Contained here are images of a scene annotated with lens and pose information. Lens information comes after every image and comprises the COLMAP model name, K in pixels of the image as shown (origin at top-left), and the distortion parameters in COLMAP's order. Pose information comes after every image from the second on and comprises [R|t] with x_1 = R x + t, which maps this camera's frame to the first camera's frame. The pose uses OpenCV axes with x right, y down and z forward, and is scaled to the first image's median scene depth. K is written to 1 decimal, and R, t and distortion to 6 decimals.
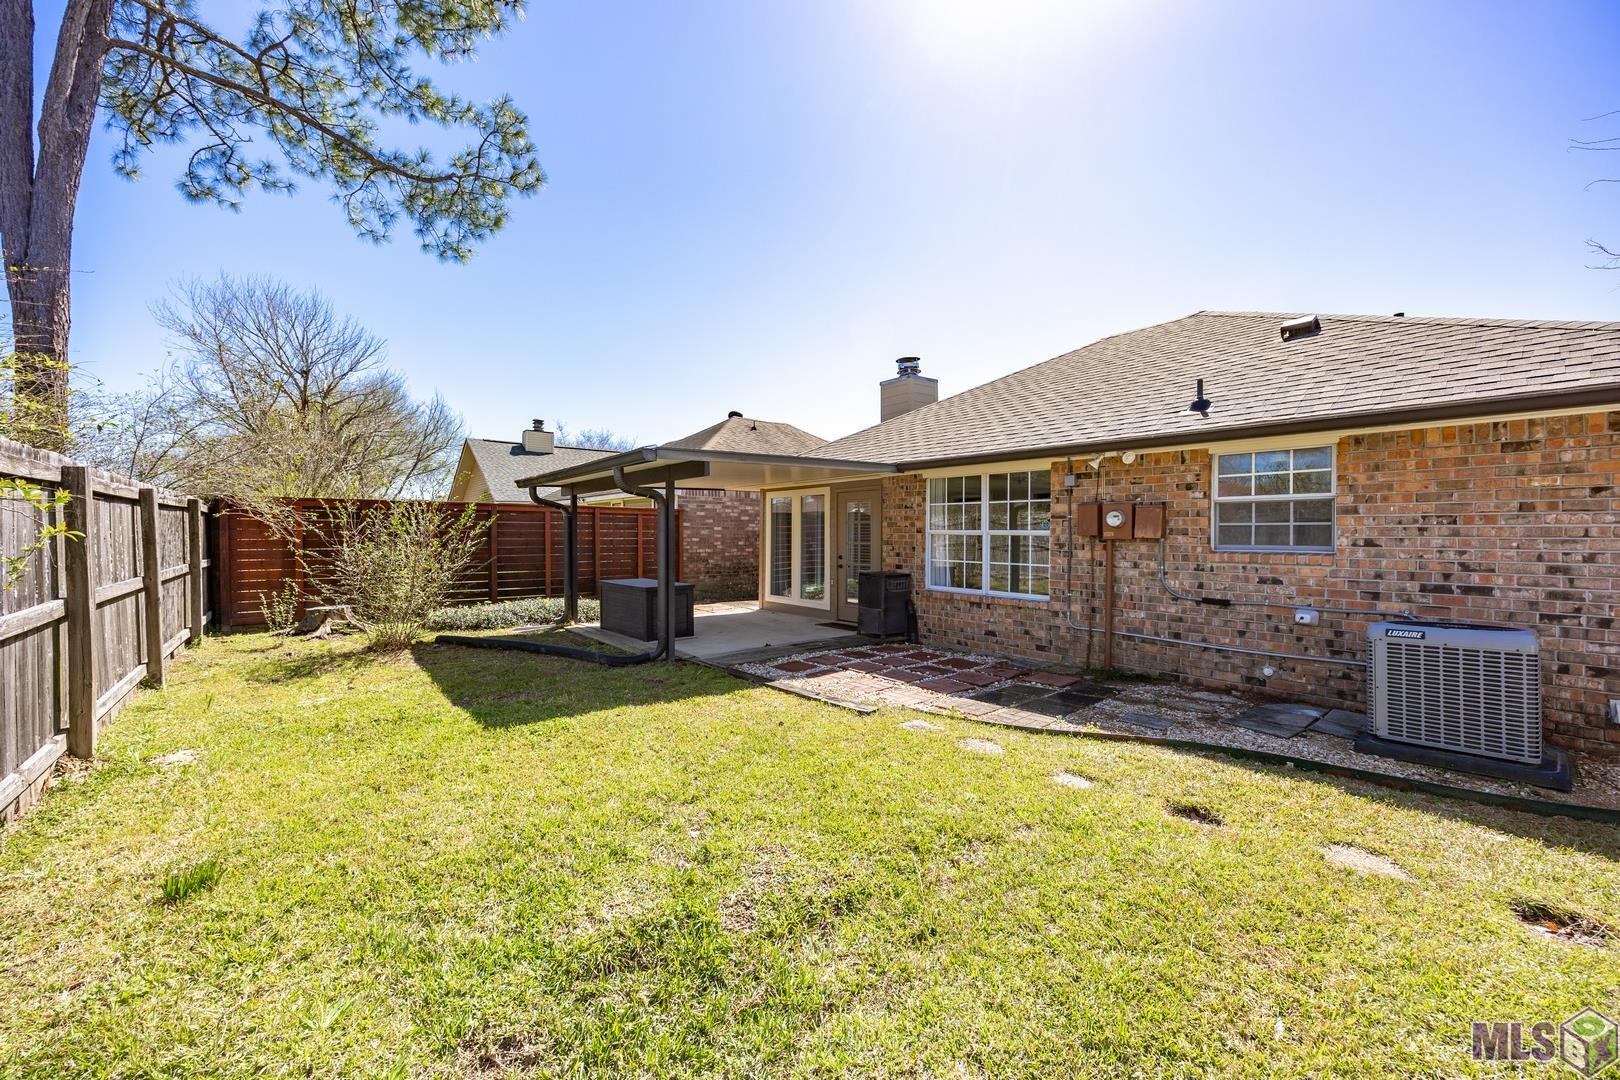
lens RADIAL K [[627.2, 0, 810.0], [0, 627.2, 540.0], [0, 0, 1]] dist [-0.002566, -0.000327]
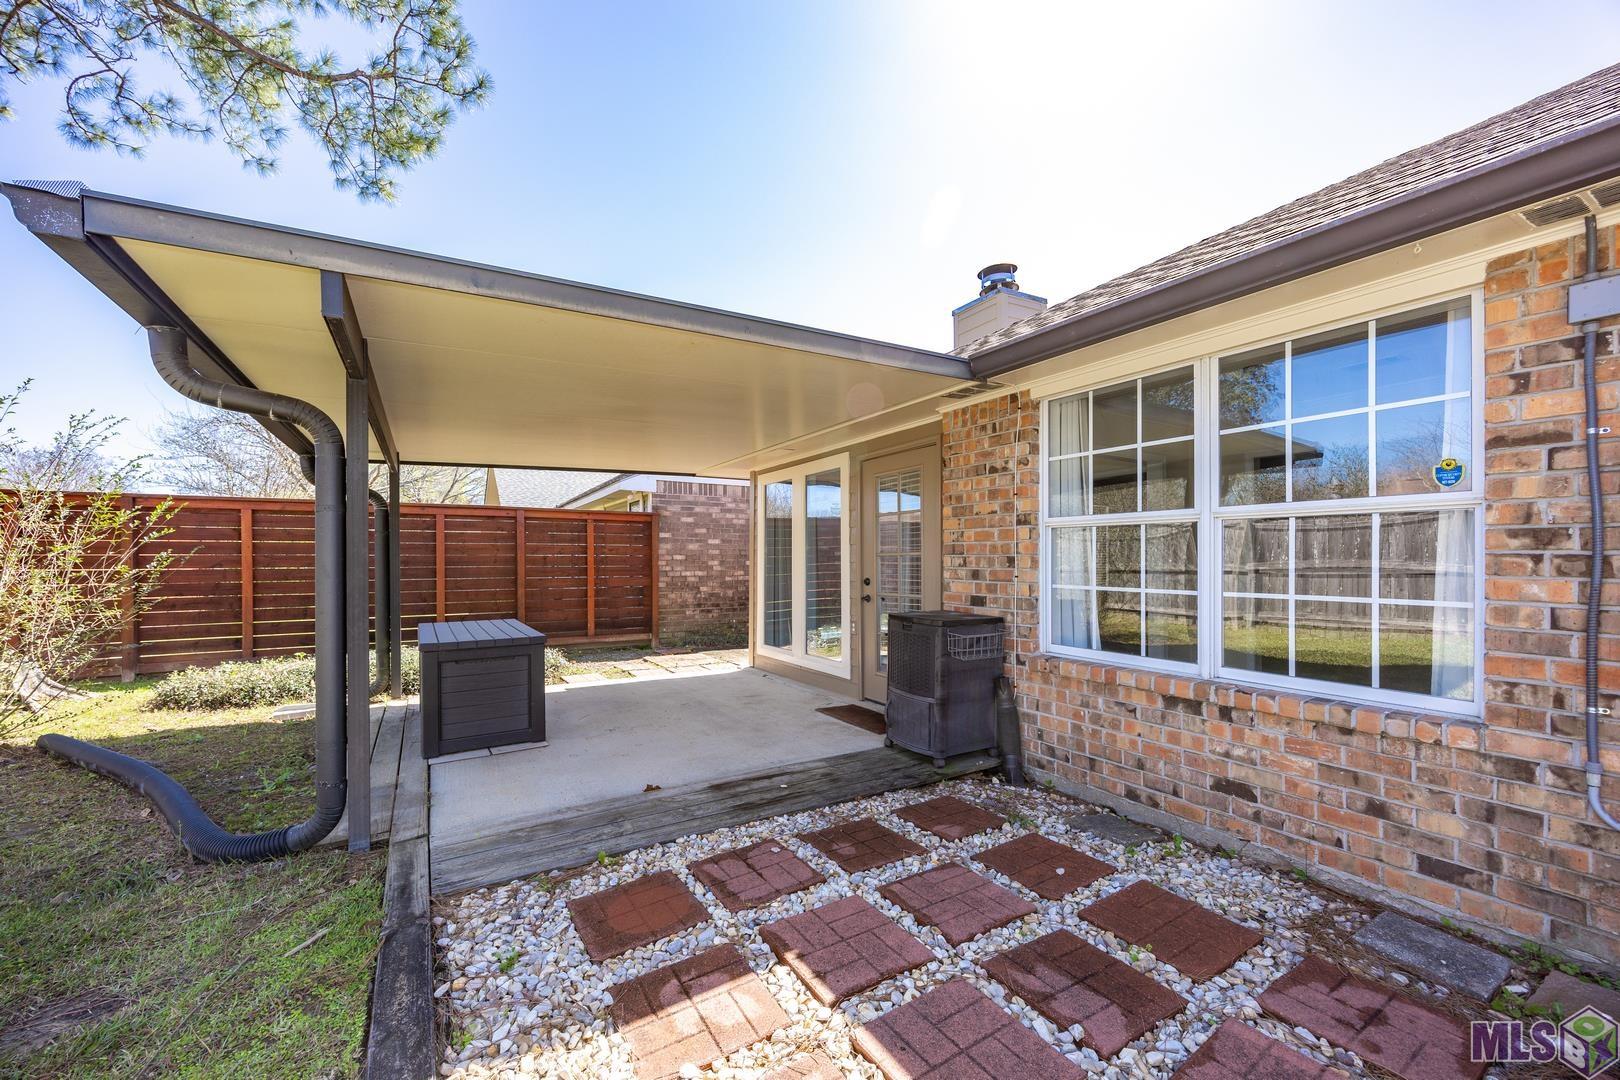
lens RADIAL K [[640.4, 0, 790.8], [0, 640.4, 560.2], [0, 0, 1]] dist [-0.005009, -0.000155]
pose [[0.986781, -0.006929, -0.161913, 0.083303], [0.005263, 0.999929, -0.010716, 0.016823], [0.161976, 0.009723, 0.986747, 0.517240]]
